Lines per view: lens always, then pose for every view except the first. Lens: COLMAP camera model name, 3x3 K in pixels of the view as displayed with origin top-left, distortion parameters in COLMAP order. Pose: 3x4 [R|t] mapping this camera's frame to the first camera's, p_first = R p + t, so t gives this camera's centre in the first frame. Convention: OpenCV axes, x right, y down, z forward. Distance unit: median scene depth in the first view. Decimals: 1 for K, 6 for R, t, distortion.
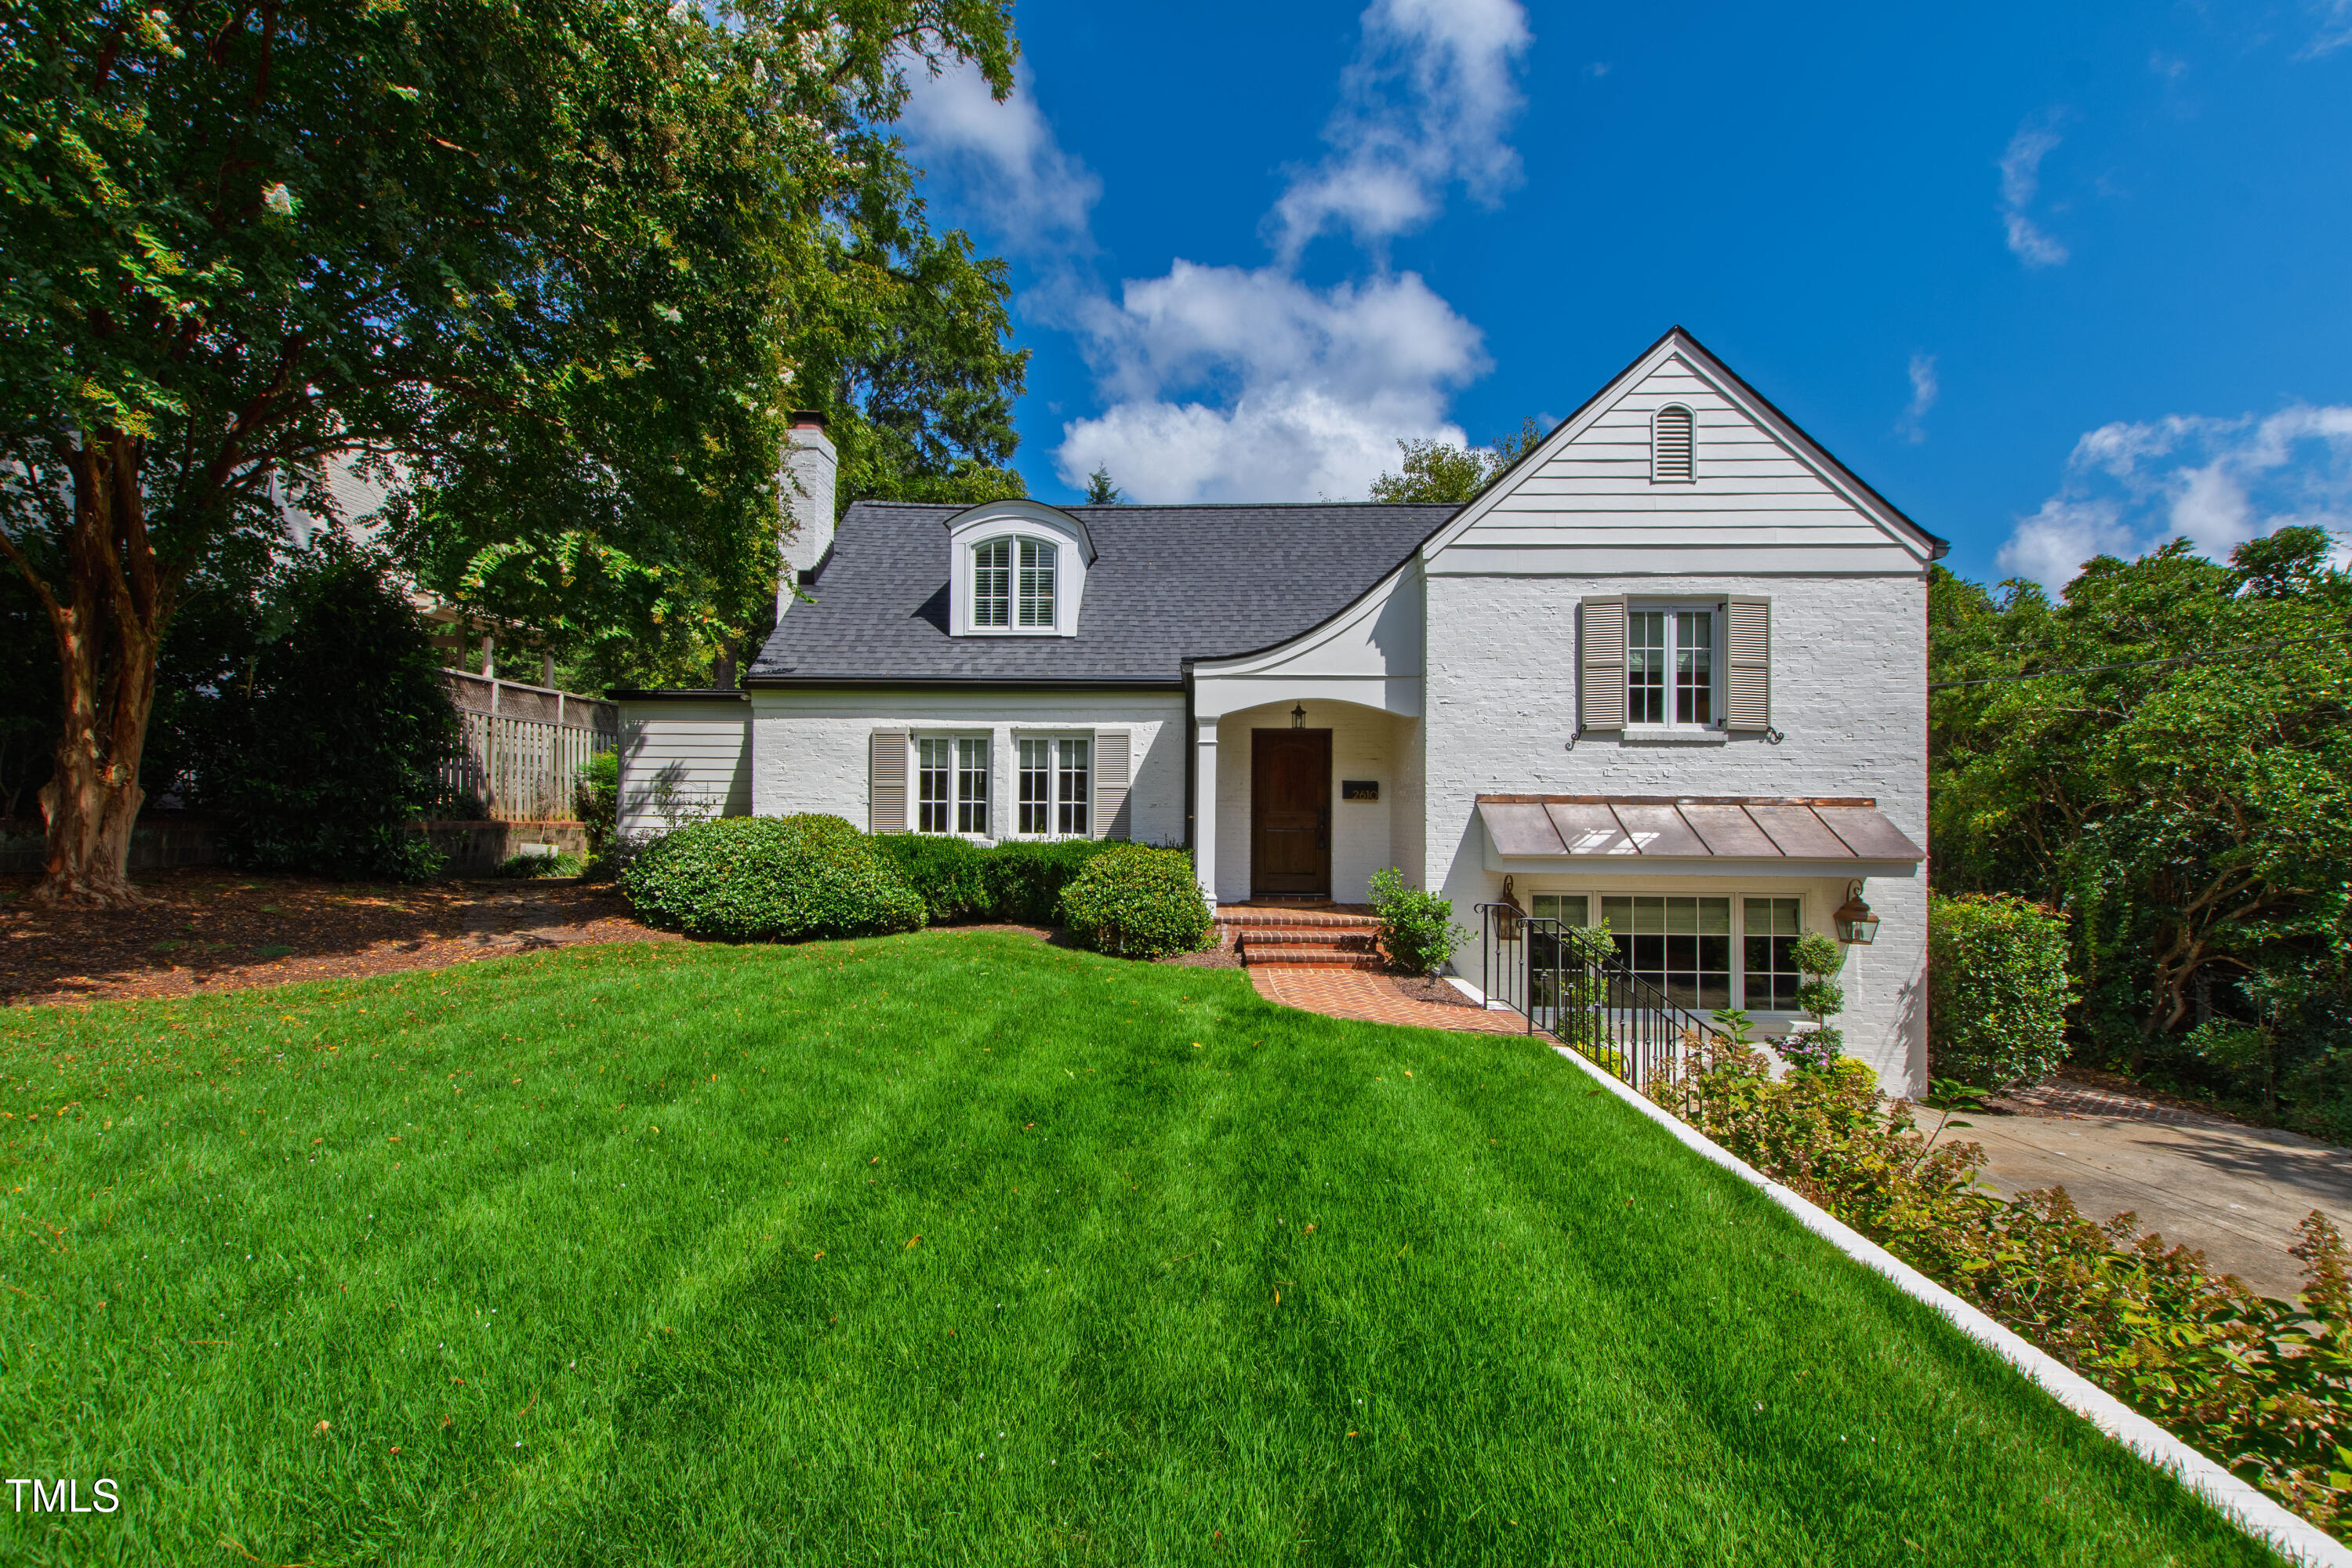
lens RADIAL K [[1044.2, 0, 1174.3], [0, 1044.2, 779.2], [0, 0, 1]] dist [0.013510, -0.000021]
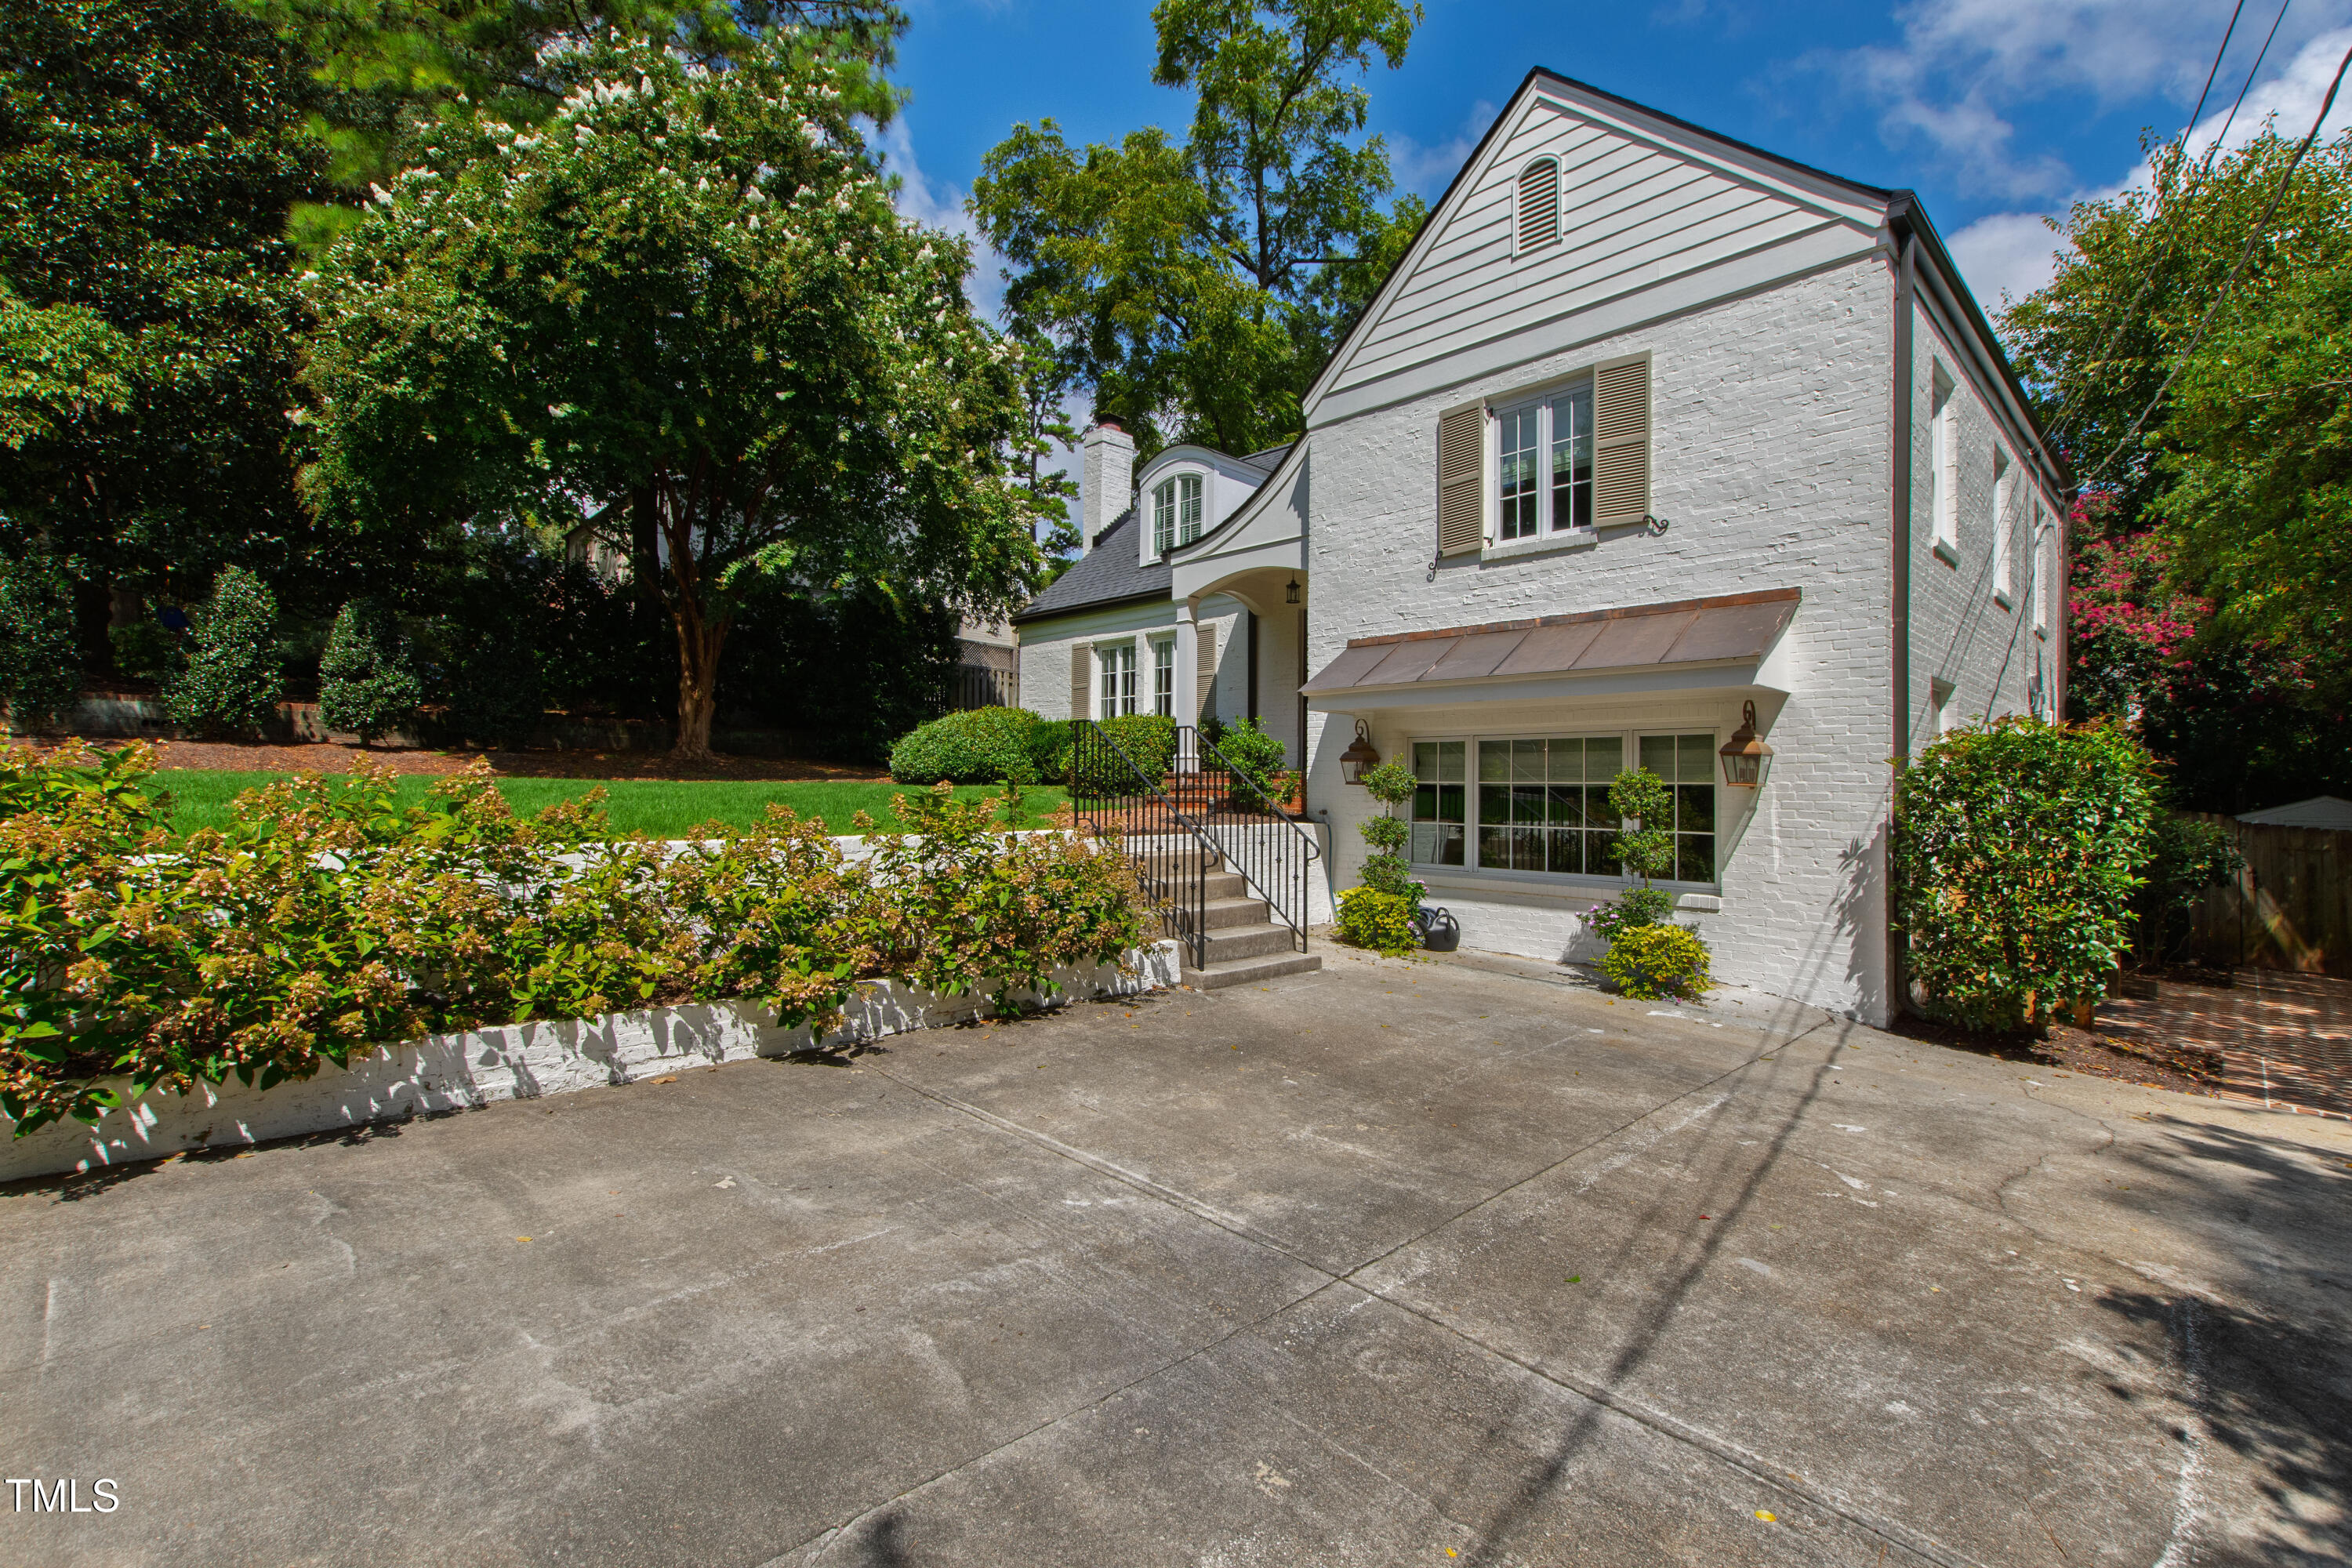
lens RADIAL K [[1040.7, 0, 1182.6], [0, 1040.7, 771.9], [0, 0, 1]] dist [-0.005353, -0.000090]
pose [[0.712983, -0.015750, -0.701004, 0.832184], [0.022612, 0.999744, 0.000536, 0.129927], [0.700817, -0.016234, 0.713157, 0.184420]]
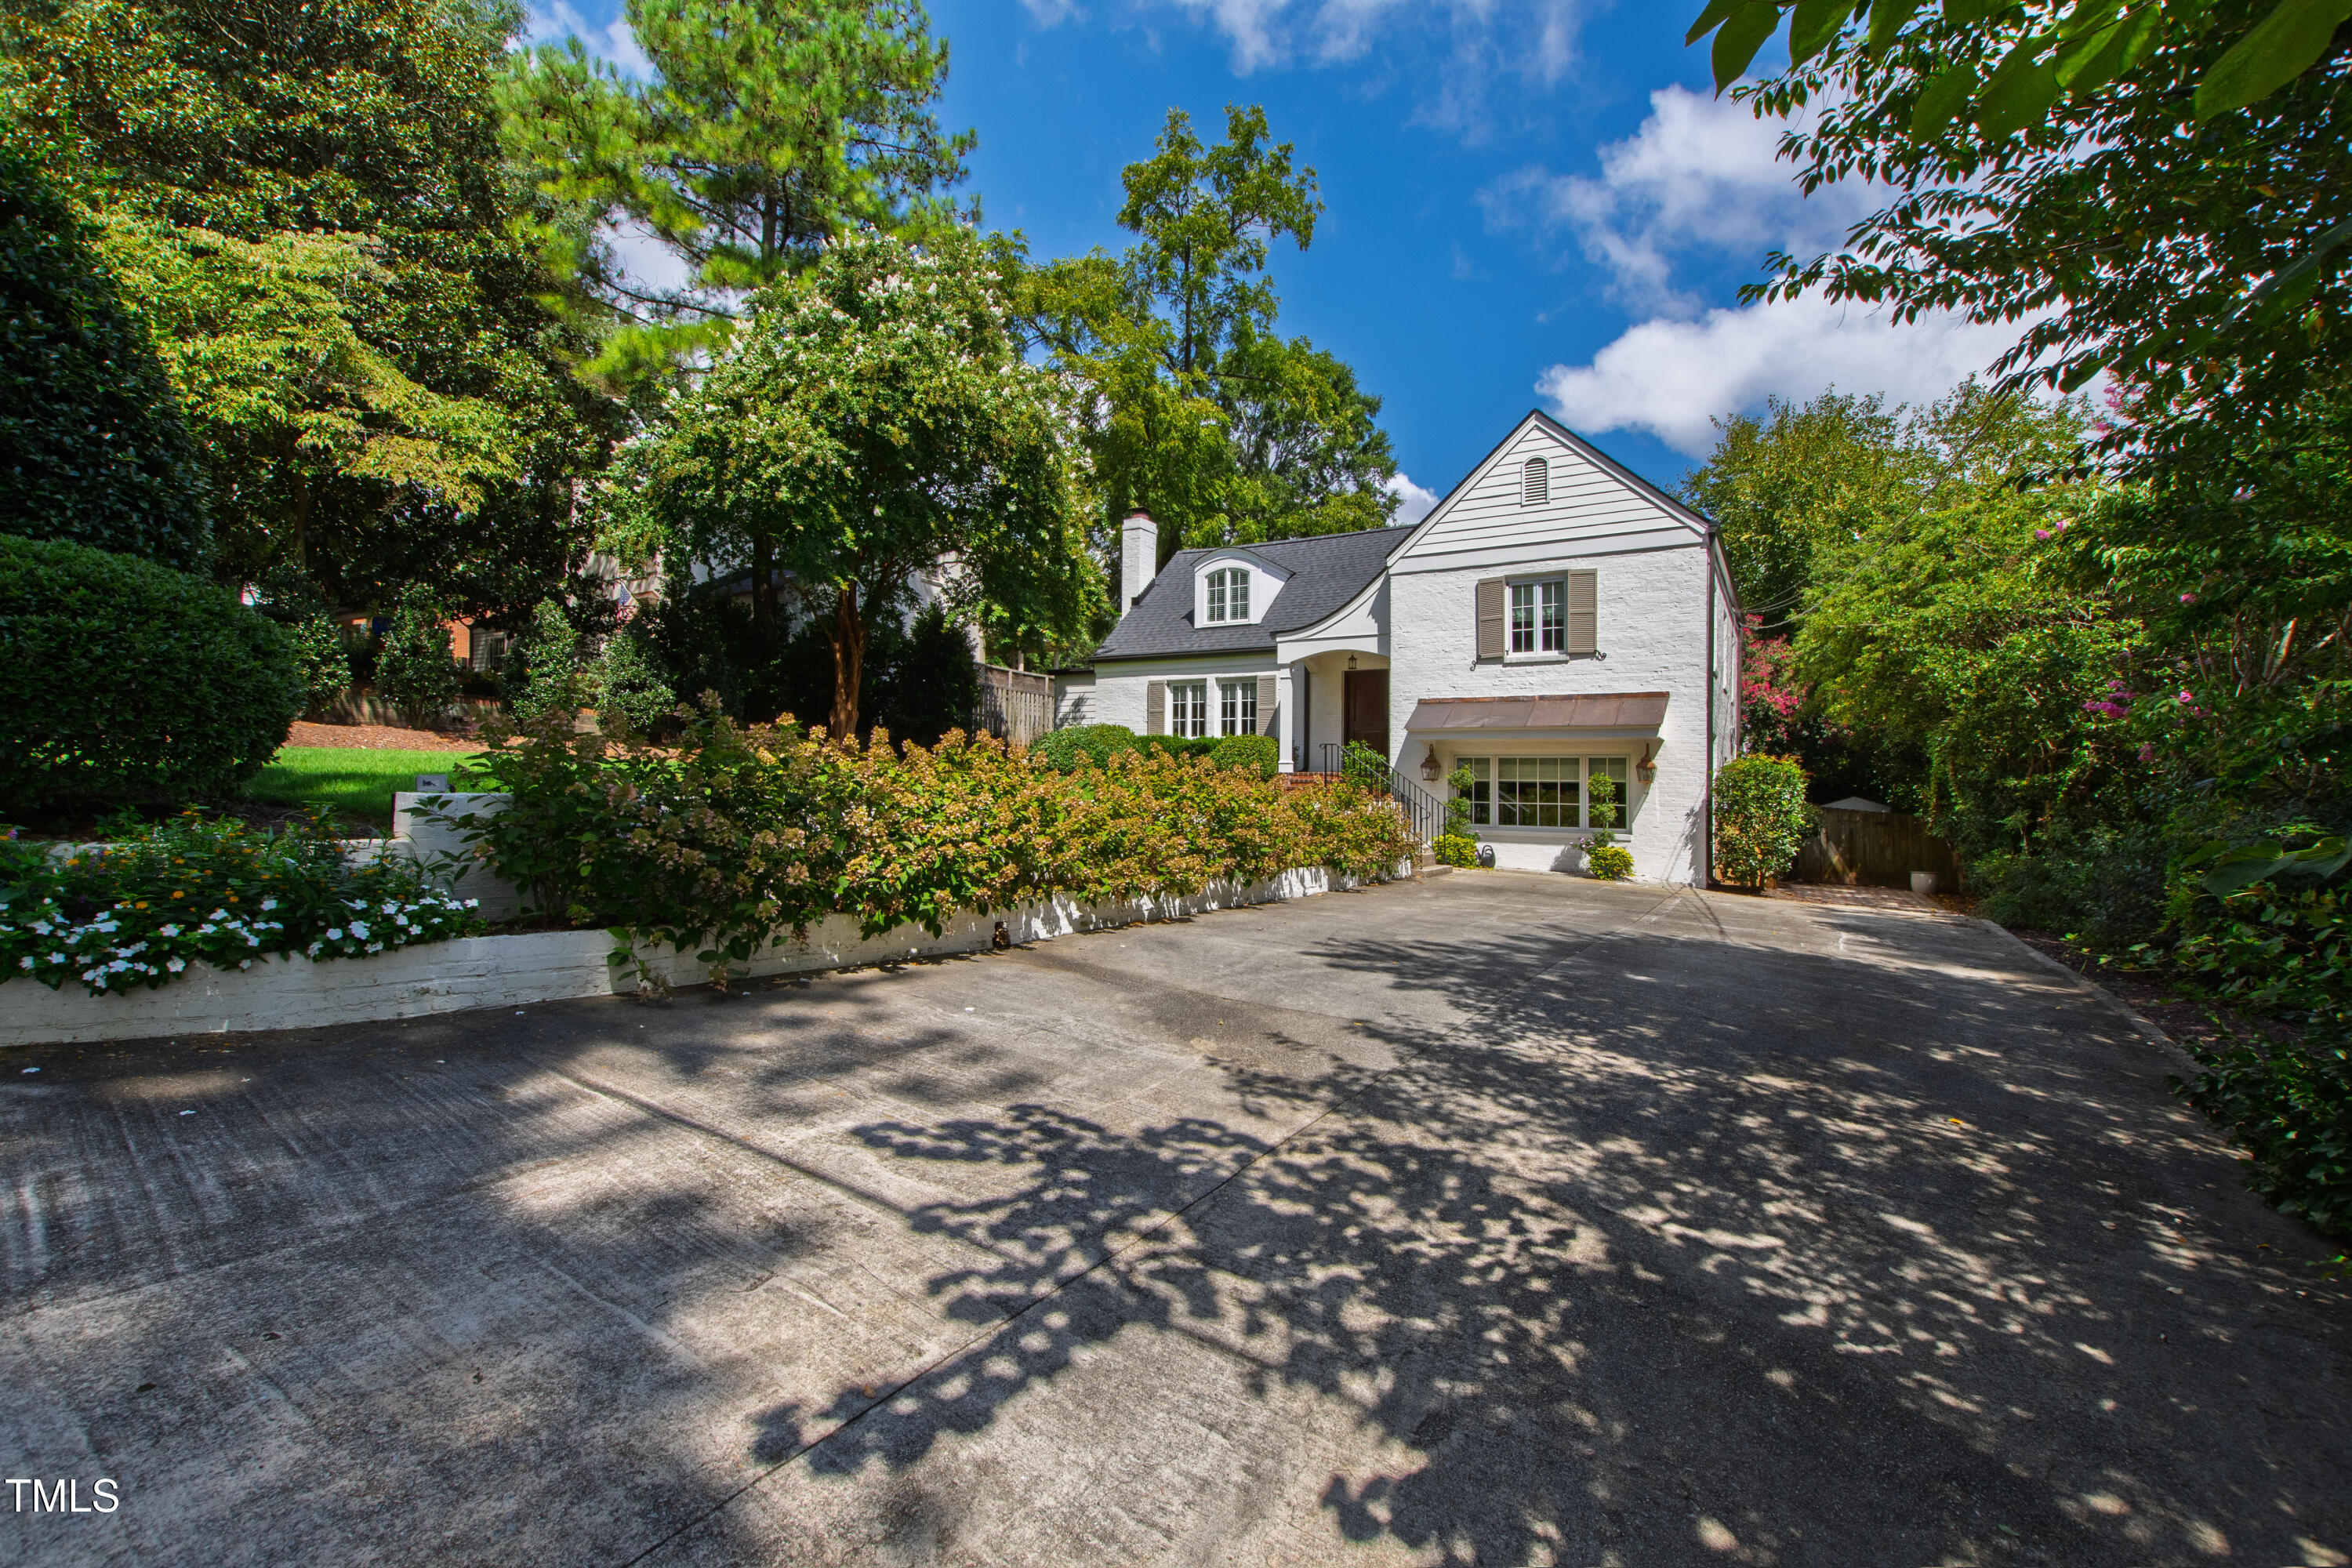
lens RADIAL K [[1044.2, 0, 1174.3], [0, 1044.2, 779.2], [0, 0, 1]] dist [0.013510, -0.000021]
pose [[0.872152, -0.001945, -0.489231, 0.760867], [0.008958, 0.999888, 0.011994, 0.119509], [0.489153, -0.014843, 0.872072, -0.695972]]
